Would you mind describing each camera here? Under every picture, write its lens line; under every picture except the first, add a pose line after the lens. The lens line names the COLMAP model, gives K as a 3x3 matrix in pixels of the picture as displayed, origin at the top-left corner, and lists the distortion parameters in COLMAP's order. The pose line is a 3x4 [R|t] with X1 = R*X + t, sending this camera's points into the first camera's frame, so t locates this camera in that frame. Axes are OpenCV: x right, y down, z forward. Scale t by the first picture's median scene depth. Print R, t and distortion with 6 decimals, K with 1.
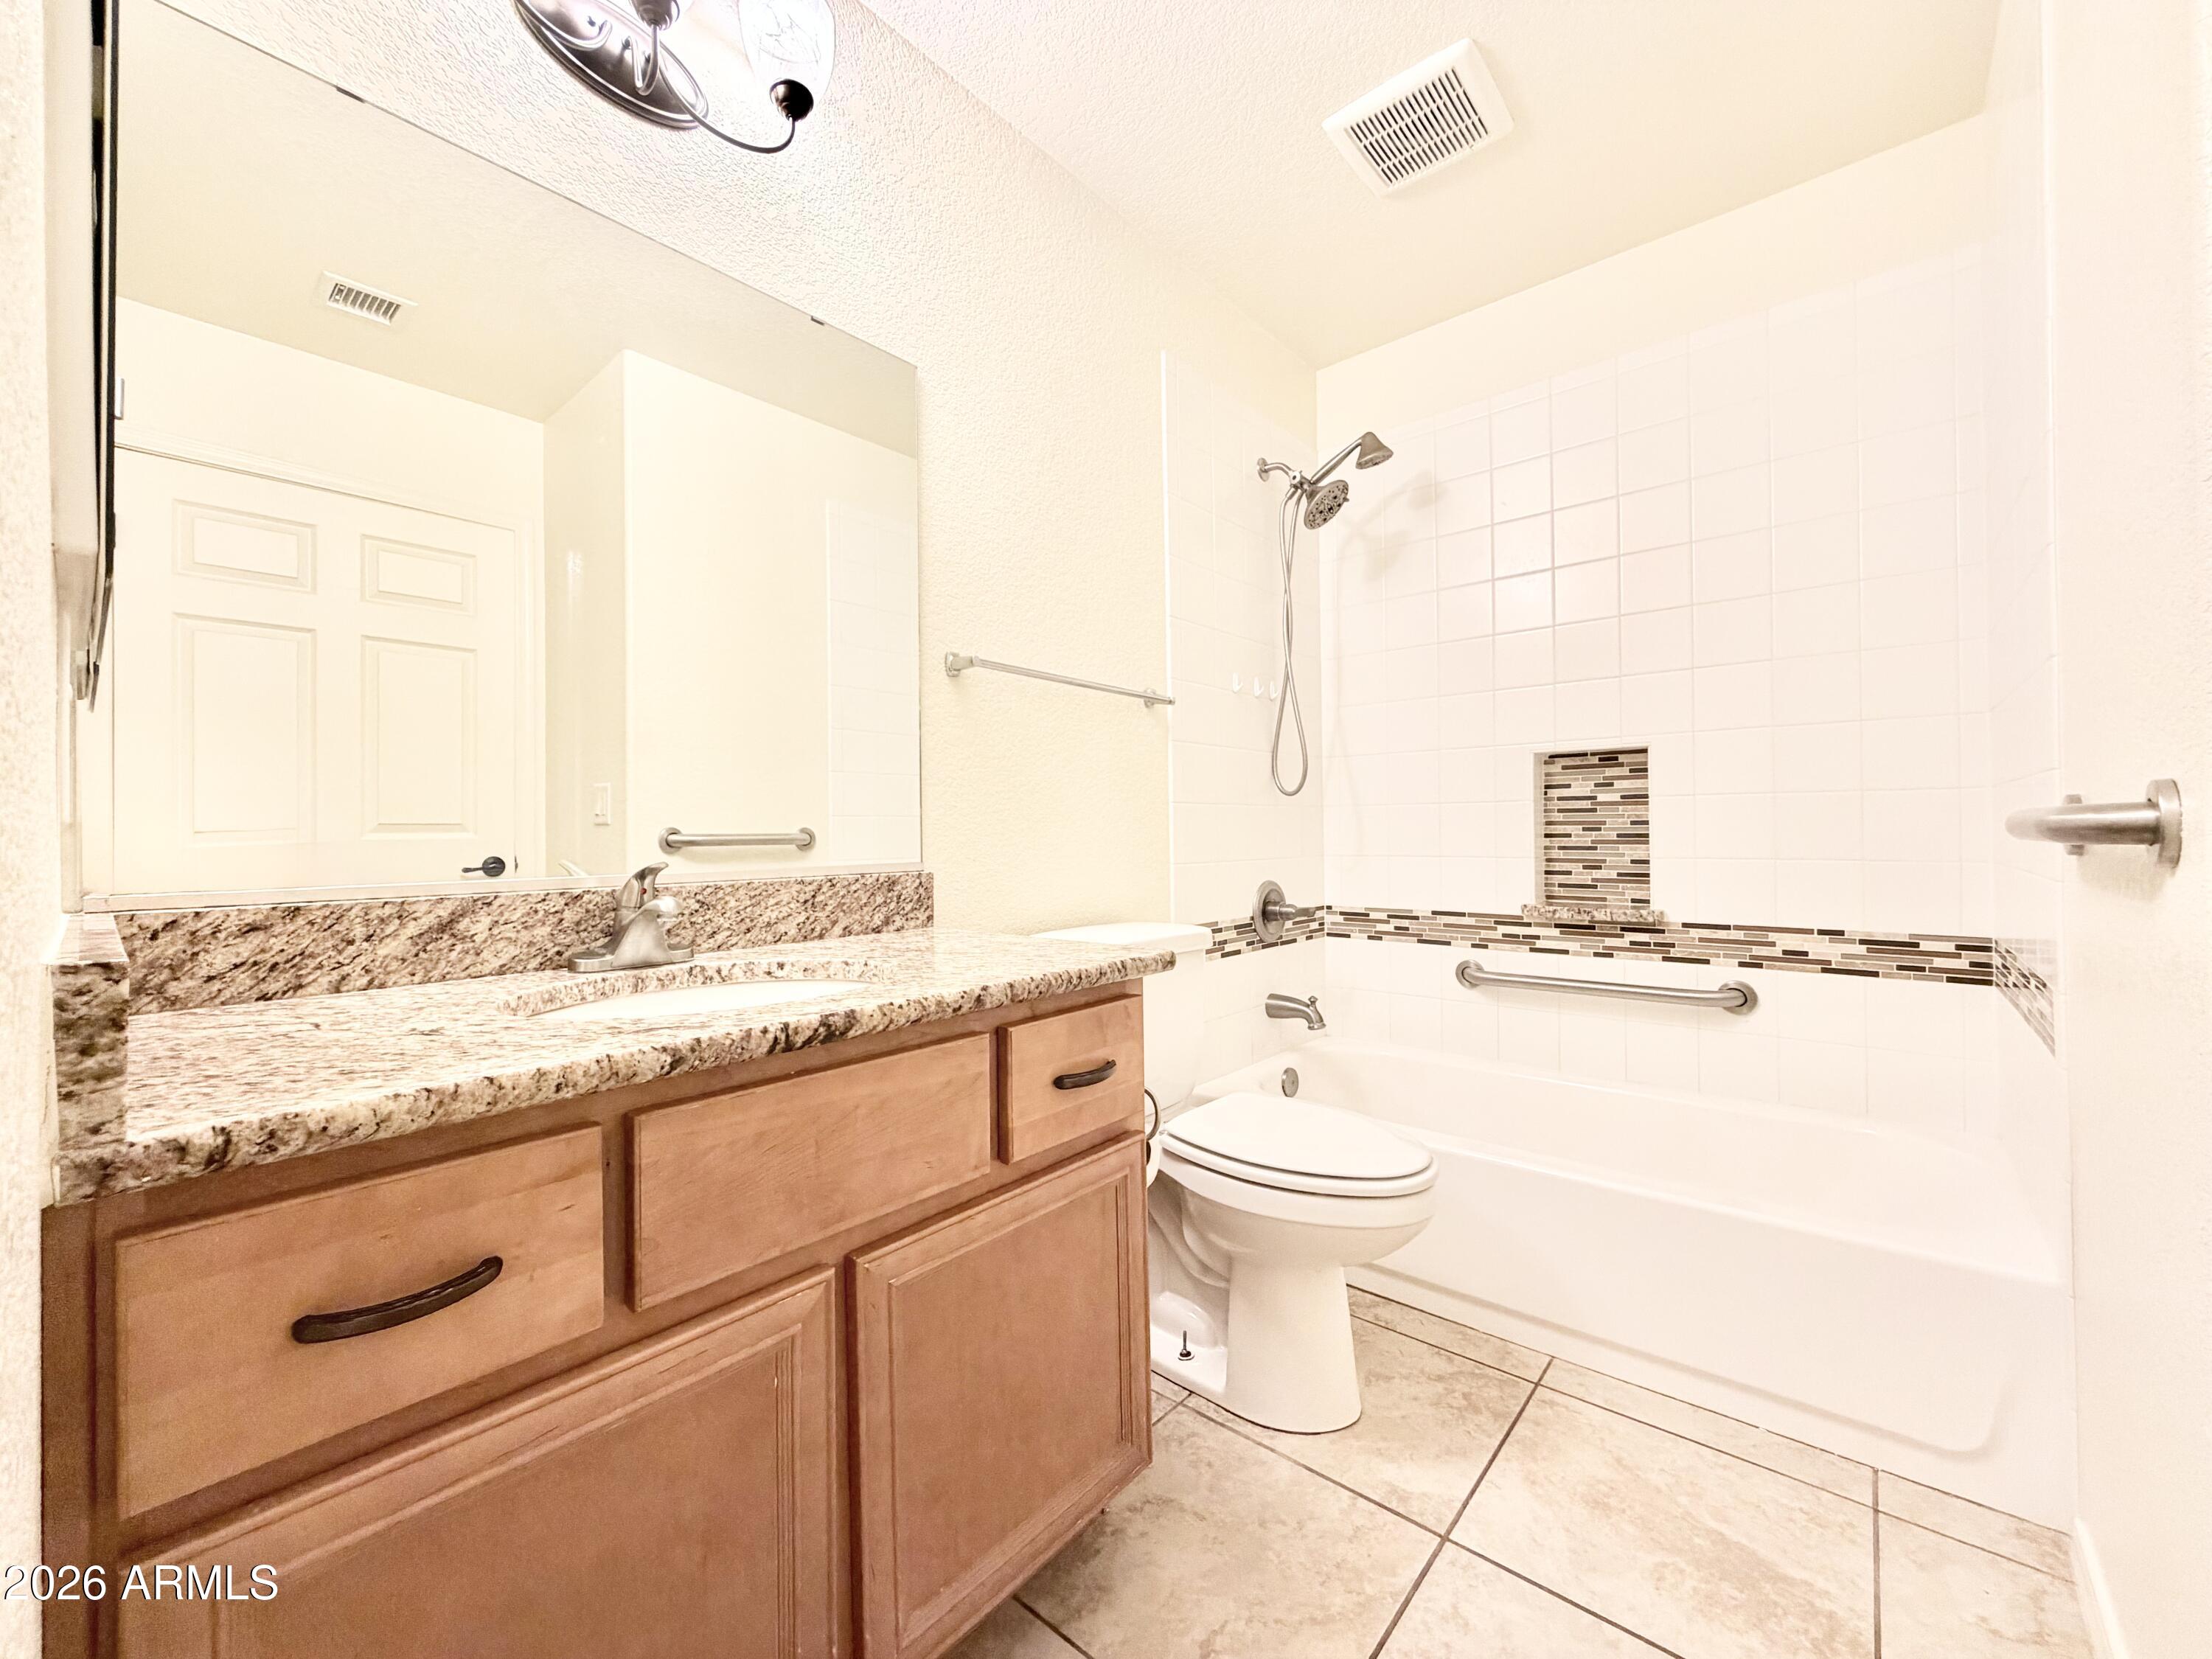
lens RADIAL K [[884.7, 0, 1097.8], [0, 884.7, 831.0], [0, 0, 1]] dist [-0.000433, -0.000356]
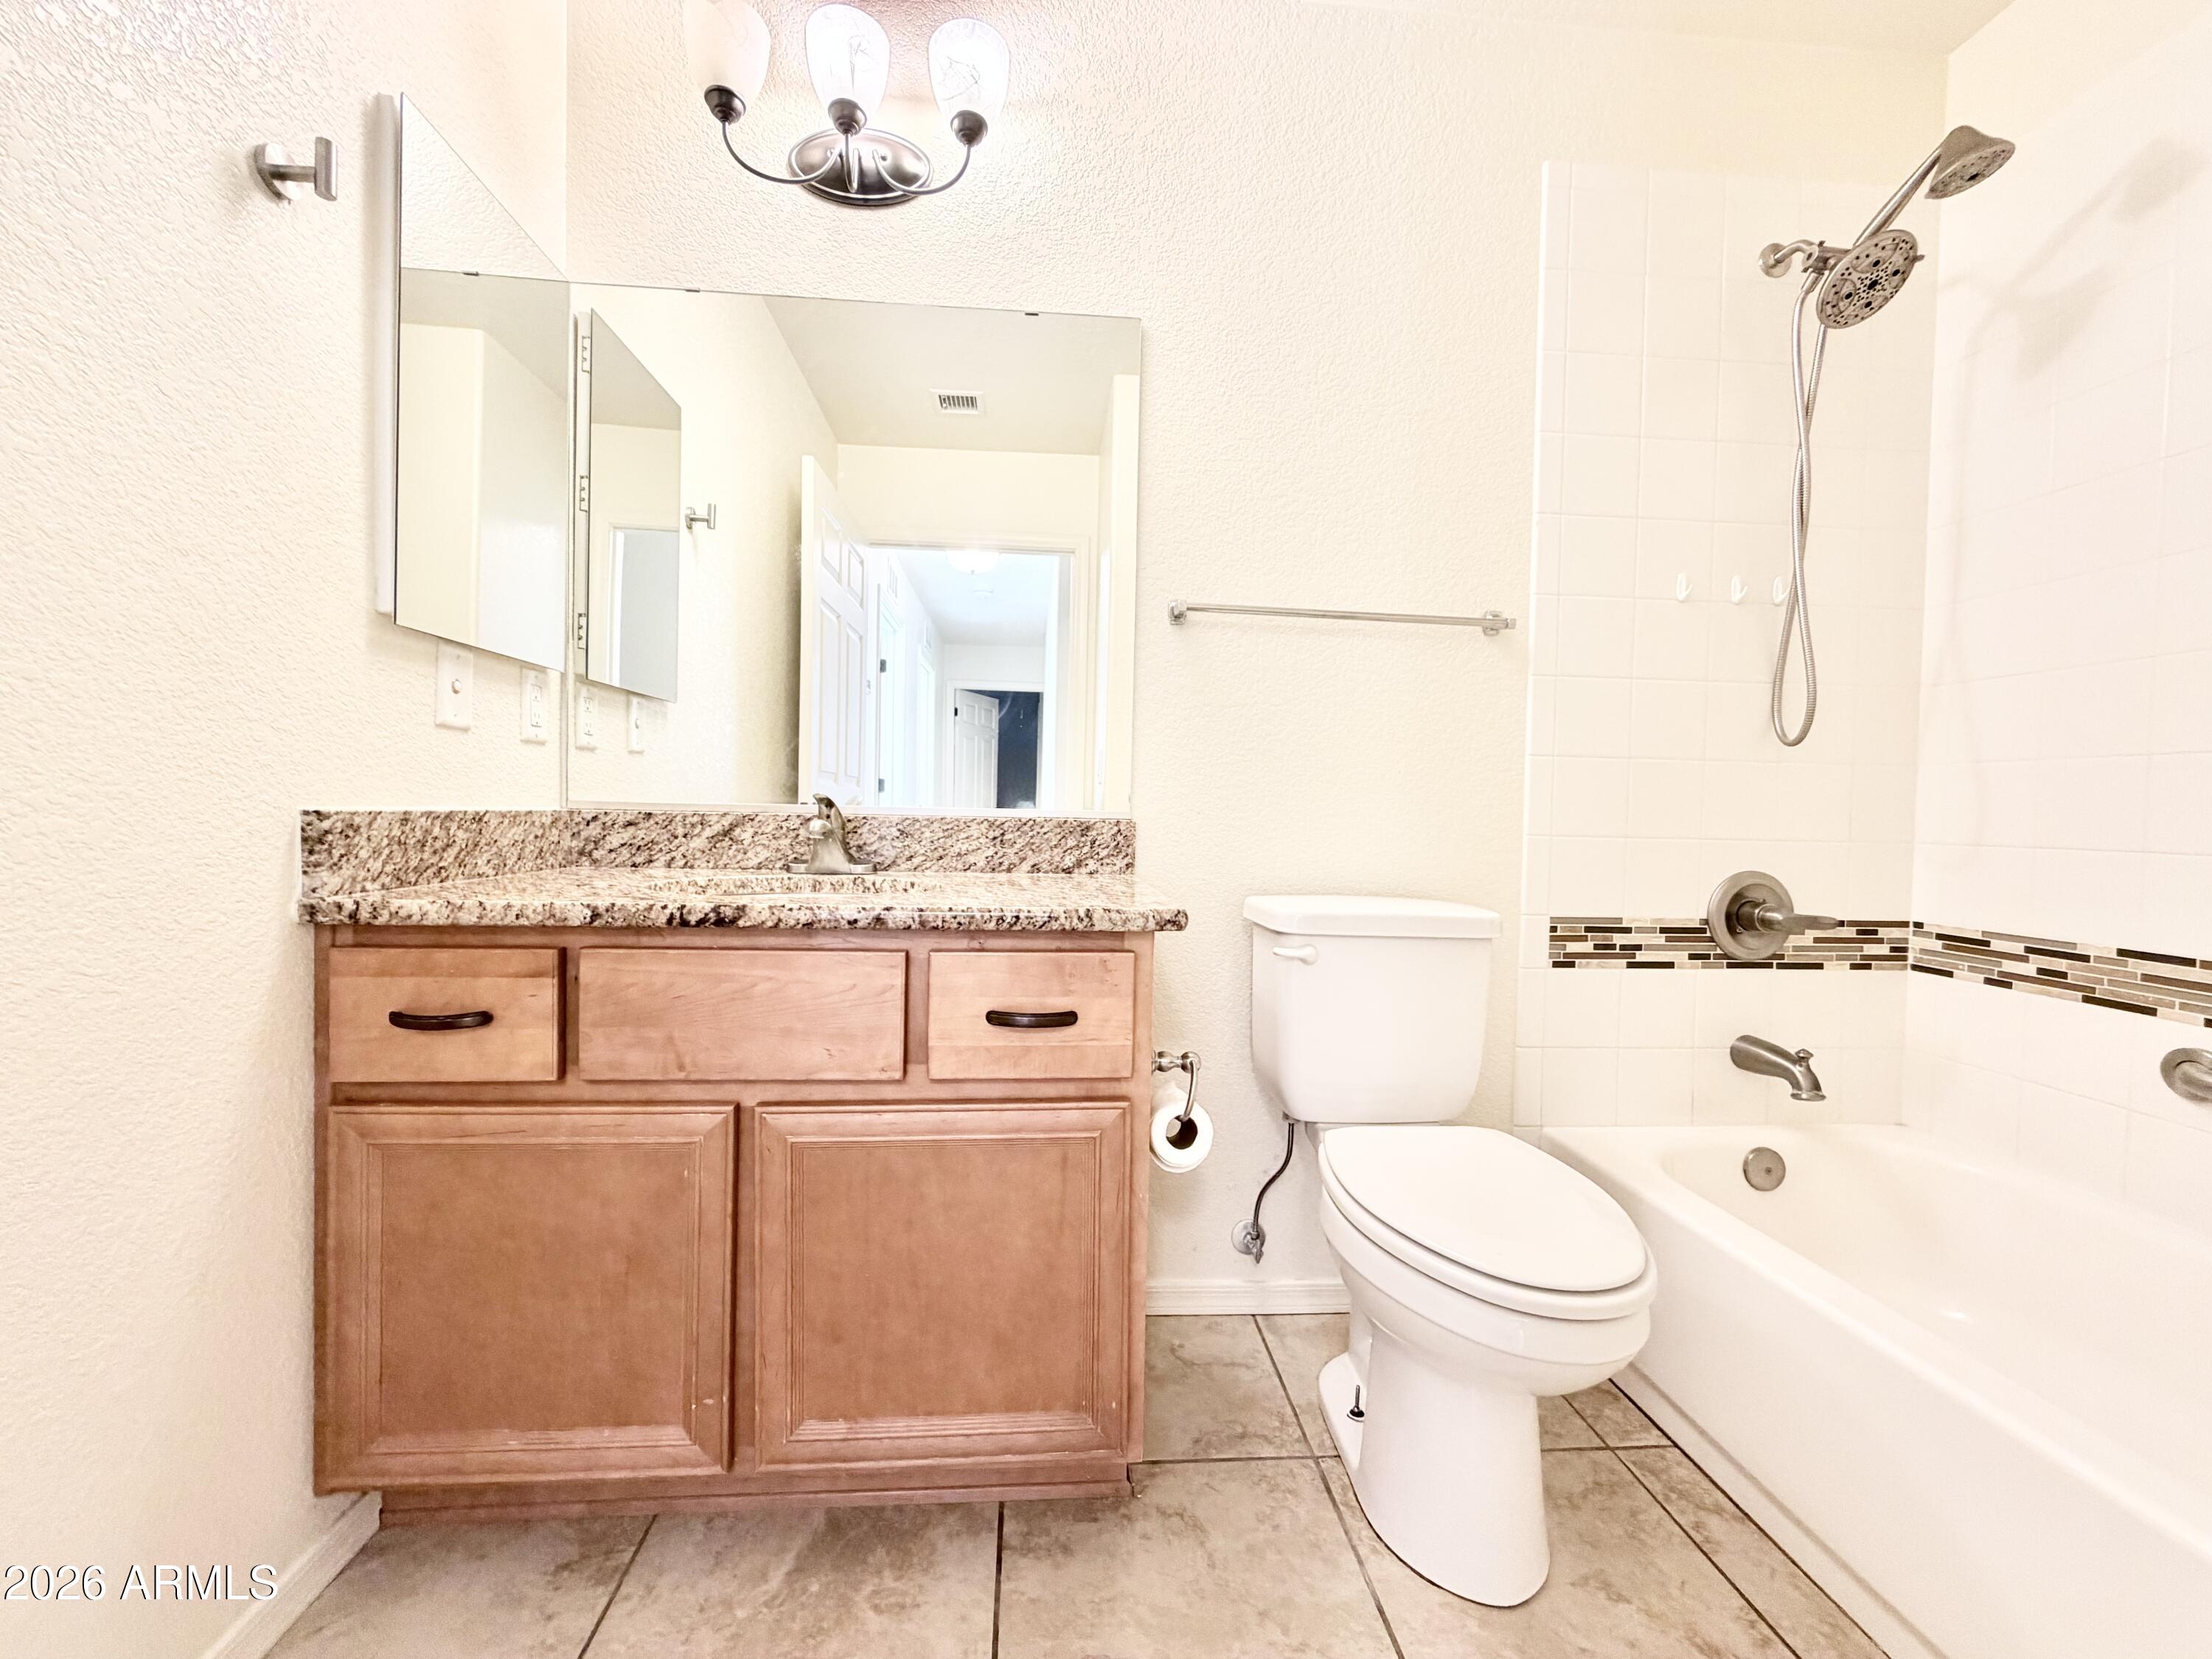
lens RADIAL K [[884.7, 0, 1099.1], [0, 884.7, 831.1], [0, 0, 1]] dist [-0.000433, -0.000356]
pose [[0.709727, 0.046548, -0.702938, 0.379847], [-0.027427, 0.998884, 0.038453, 0.015276], [0.703943, -0.008012, 0.710211, 0.189893]]
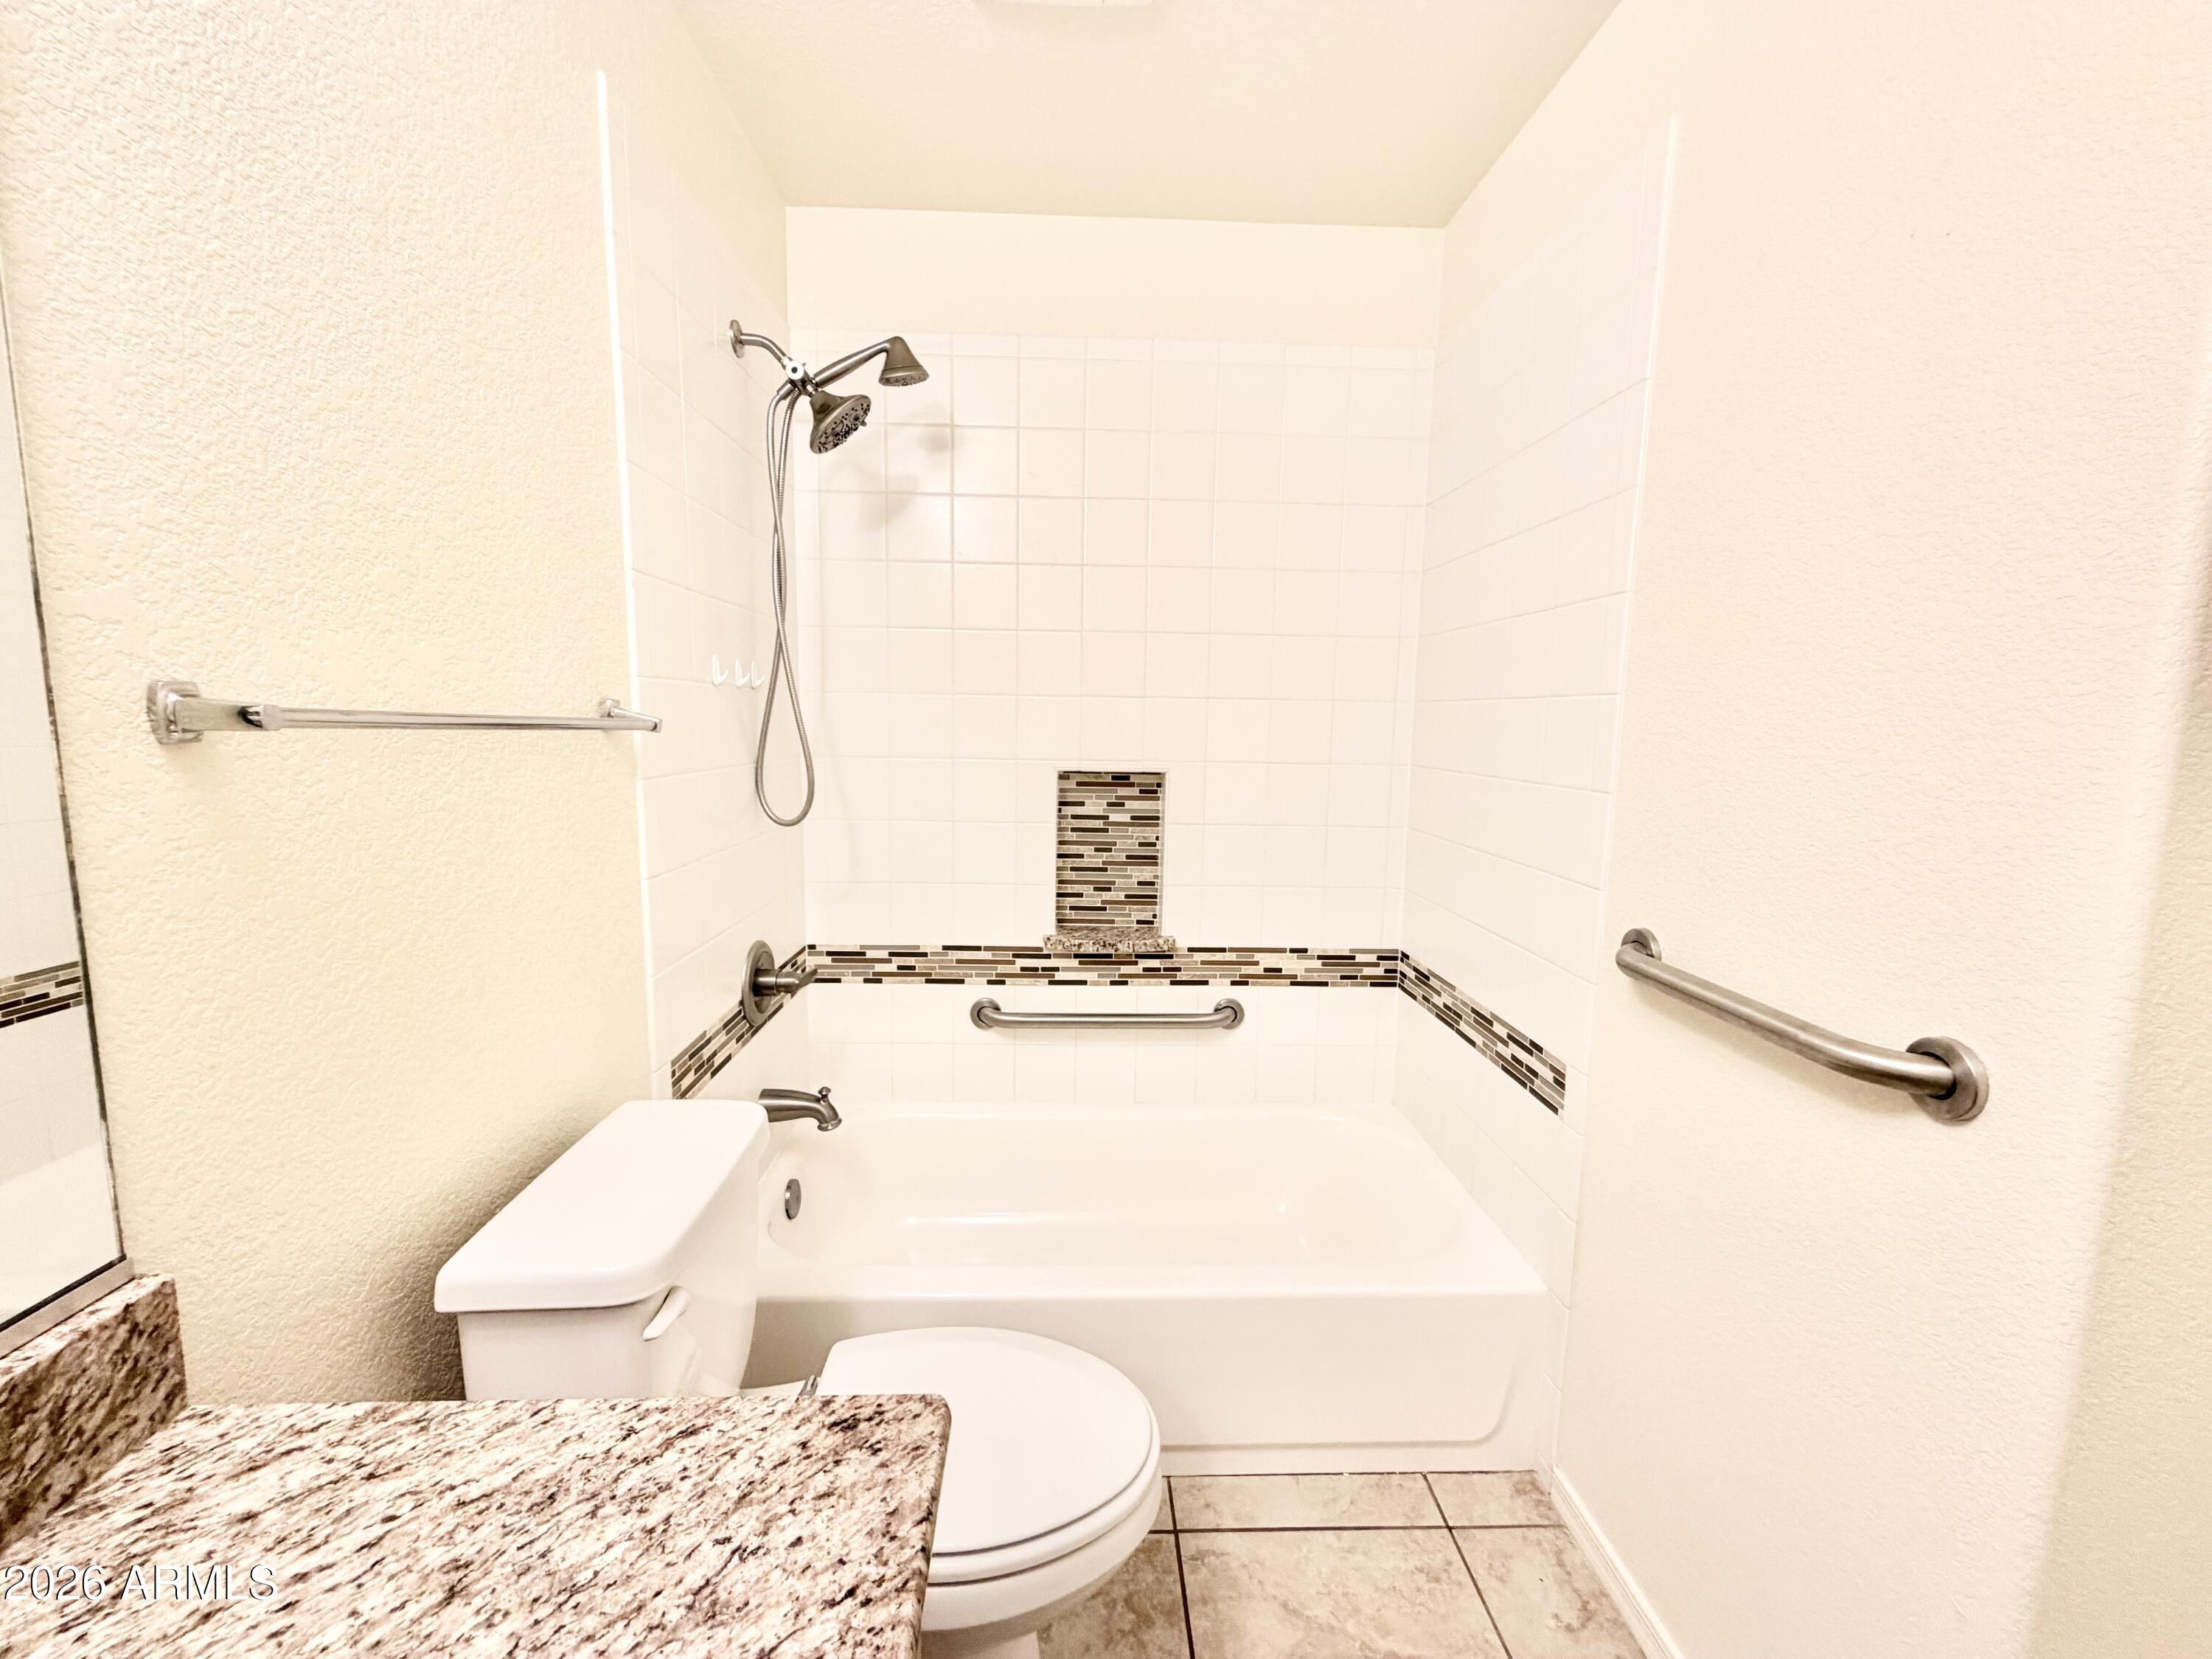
lens RADIAL K [[884.7, 0, 1094.8], [0, 884.7, 830.9], [0, 0, 1]] dist [-0.000433, -0.000356]
pose [[0.733095, -0.061337, 0.677355, -0.106886], [-0.027014, 0.992513, 0.119112, -0.154377], [-0.679590, -0.105619, 0.725949, 0.356333]]
